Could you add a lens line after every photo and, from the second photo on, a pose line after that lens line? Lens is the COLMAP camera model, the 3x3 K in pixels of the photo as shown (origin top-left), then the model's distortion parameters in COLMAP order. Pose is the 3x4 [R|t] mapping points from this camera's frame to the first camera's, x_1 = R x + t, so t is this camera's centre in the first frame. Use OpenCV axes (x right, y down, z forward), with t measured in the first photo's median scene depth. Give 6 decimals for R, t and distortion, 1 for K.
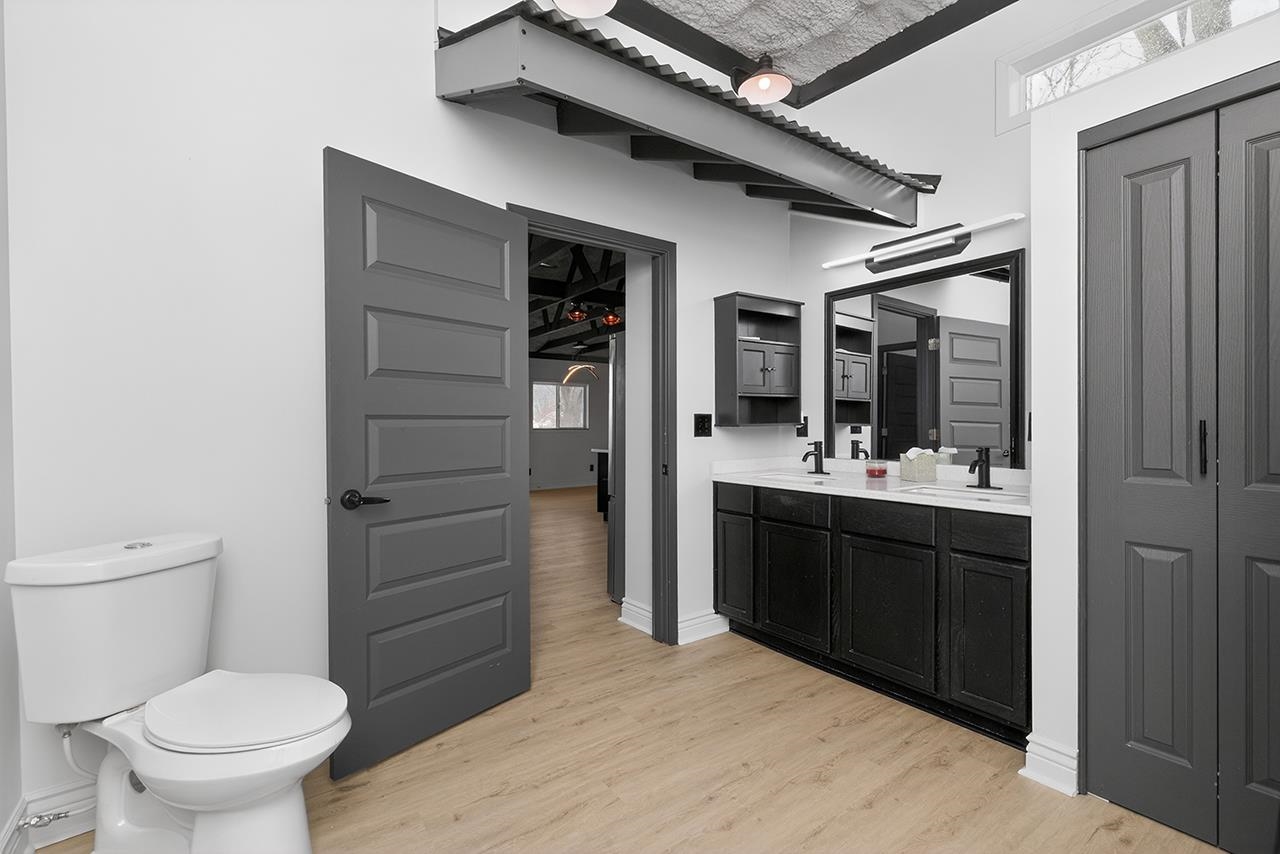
lens RADIAL K [[558.1, 0, 640.0], [0, 558.1, 427.0], [0, 0, 1]] dist [-0.002457, 0.000025]
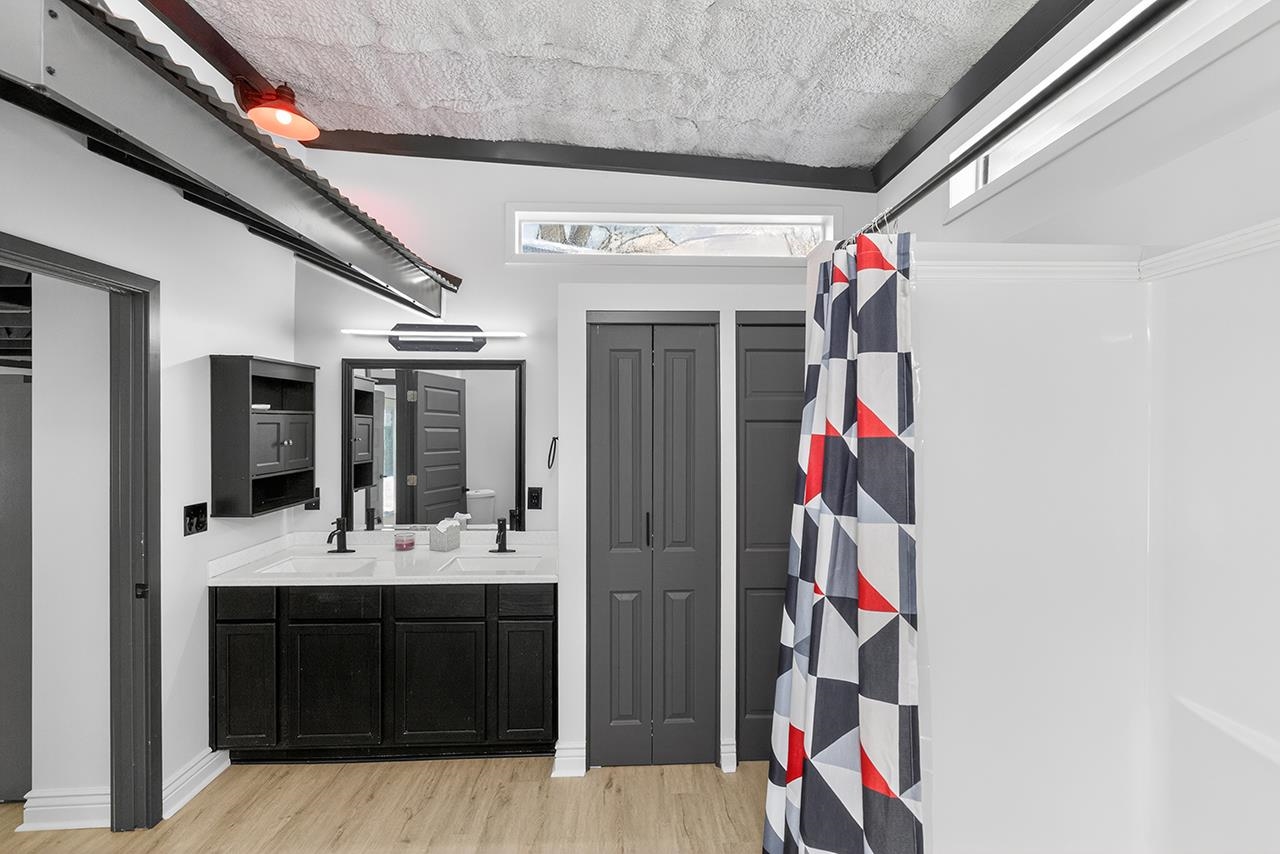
lens RADIAL K [[558.1, 0, 640.0], [0, 558.1, 427.0], [0, 0, 1]] dist [-0.002457, 0.000025]
pose [[0.546768, 0.002335, 0.837281, -0.207448], [-0.005816, 0.999983, 0.001009, -0.140806], [-0.837264, -0.005421, 0.546772, 0.058229]]
